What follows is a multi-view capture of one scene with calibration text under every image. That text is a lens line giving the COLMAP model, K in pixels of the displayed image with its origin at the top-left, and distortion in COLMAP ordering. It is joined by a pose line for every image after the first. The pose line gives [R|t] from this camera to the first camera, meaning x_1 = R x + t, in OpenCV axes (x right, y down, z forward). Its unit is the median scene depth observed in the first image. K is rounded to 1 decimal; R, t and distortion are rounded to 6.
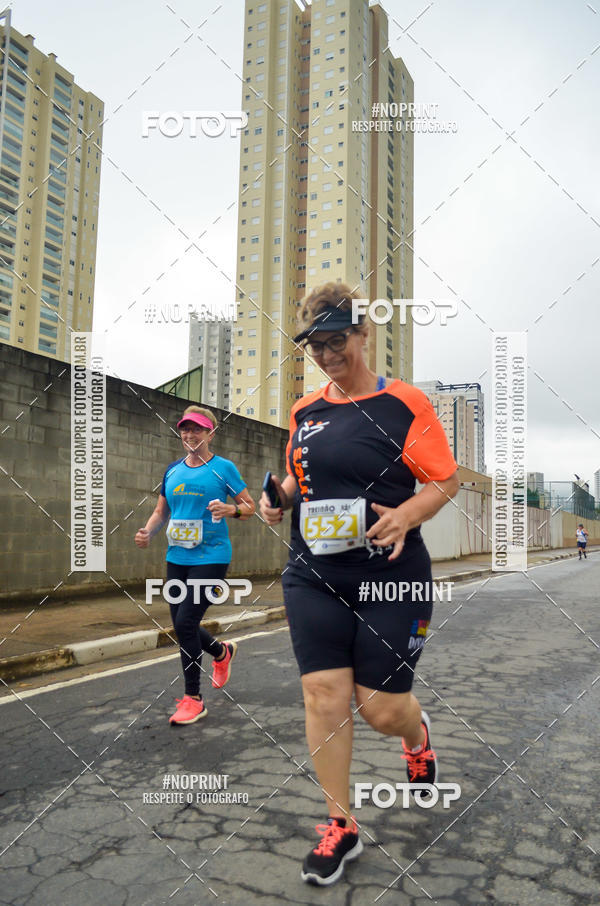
lens RADIAL K [[709.2, 0, 301.9], [0, 709.2, 448.5], [0, 0, 1]] dist [-0.001225, 0.004287]
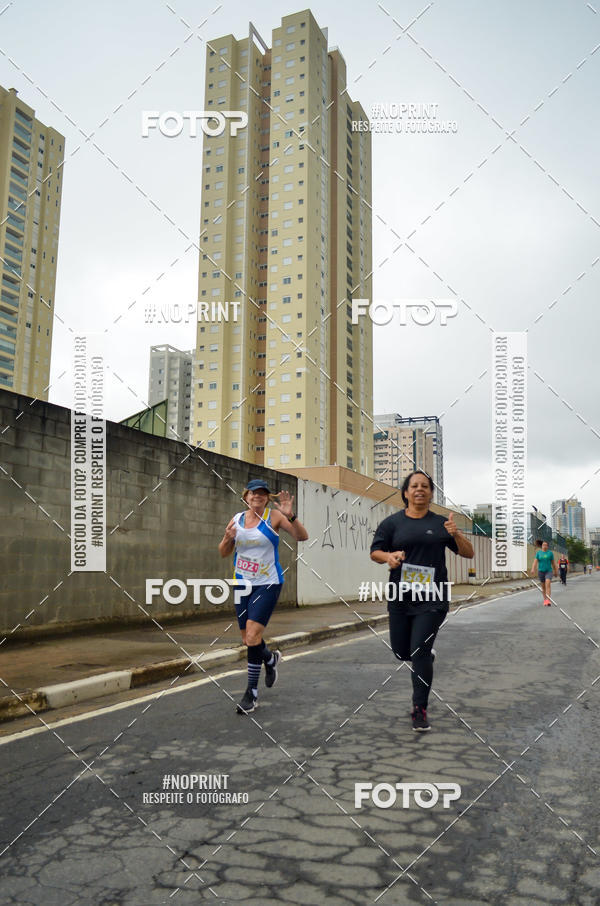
lens RADIAL K [[709.2, 0, 301.9], [0, 709.2, 448.5], [0, 0, 1]] dist [-0.001225, 0.004287]
pose [[0.998417, -0.001979, 0.056213, -0.015244], [0.004552, 0.998946, -0.045668, -0.004009], [-0.056063, 0.045851, 0.997374, -0.005765]]
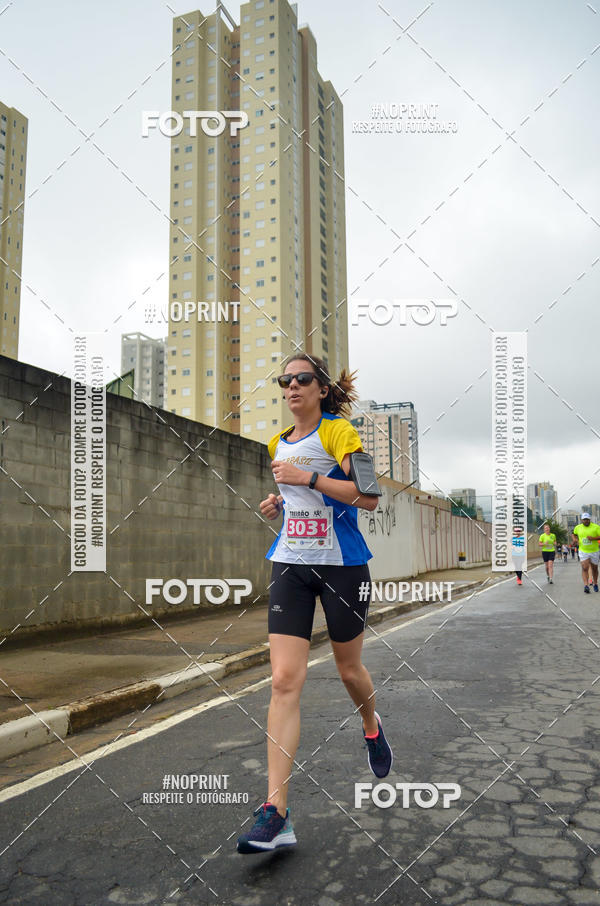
lens RADIAL K [[700.2, 0, 300.7], [0, 700.2, 453.4], [0, 0, 1]] dist [-0.003367, 0.001136]
pose [[0.995654, -0.020287, 0.090898, -0.028830], [0.022544, 0.999461, -0.023872, 0.025790], [-0.090364, 0.025817, 0.995574, 0.225468]]
